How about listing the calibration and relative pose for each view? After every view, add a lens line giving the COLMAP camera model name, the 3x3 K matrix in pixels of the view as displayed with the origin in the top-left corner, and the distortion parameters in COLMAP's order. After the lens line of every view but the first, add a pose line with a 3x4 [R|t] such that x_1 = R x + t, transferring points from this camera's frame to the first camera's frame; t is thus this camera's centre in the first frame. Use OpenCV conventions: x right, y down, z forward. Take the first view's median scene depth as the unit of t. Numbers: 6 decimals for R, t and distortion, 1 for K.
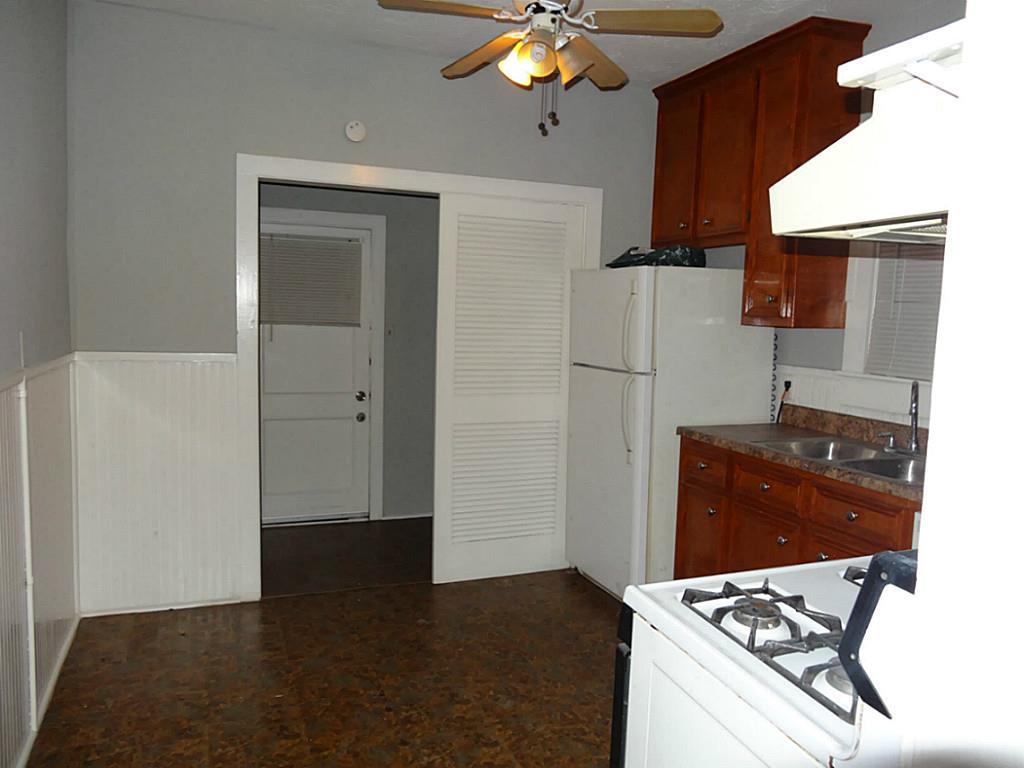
lens RADIAL K [[746.4, 0, 512.0], [0, 746.4, 384.0], [0, 0, 1]] dist [0.001886, 0.004059]
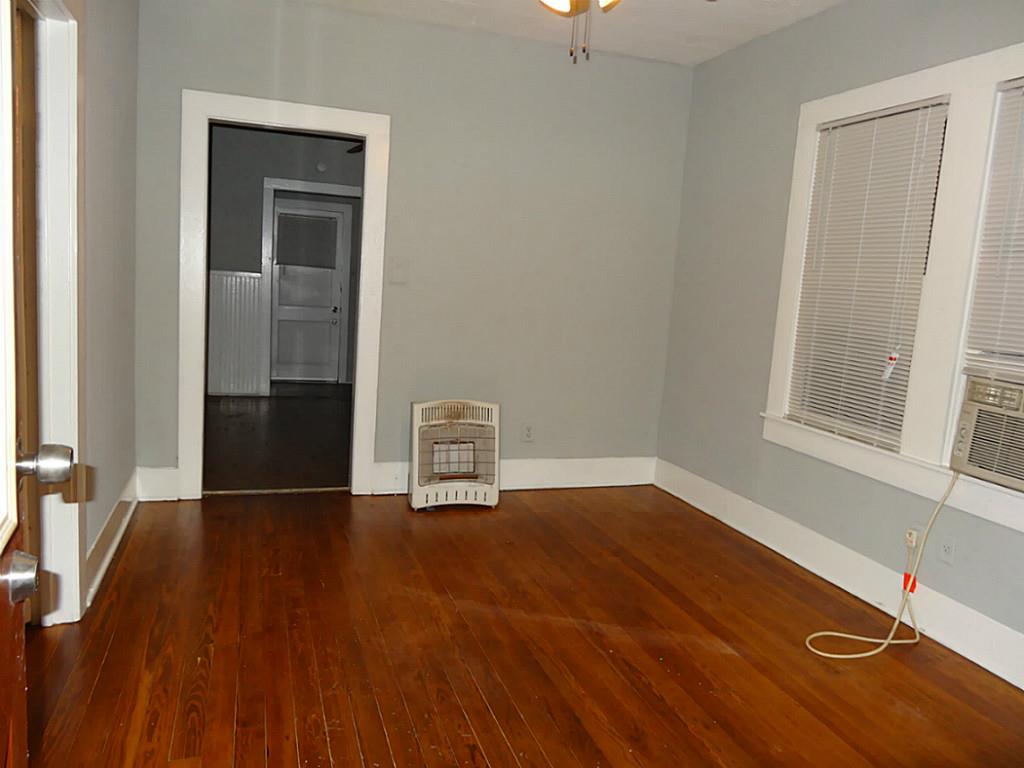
lens RADIAL K [[746.4, 0, 512.0], [0, 746.4, 384.0], [0, 0, 1]] dist [0.001886, 0.004059]
pose [[0.997761, 0.045341, -0.049168, 0.053705], [-0.043709, 0.998473, 0.033787, 0.020131], [0.050625, -0.031563, 0.998219, -0.127055]]
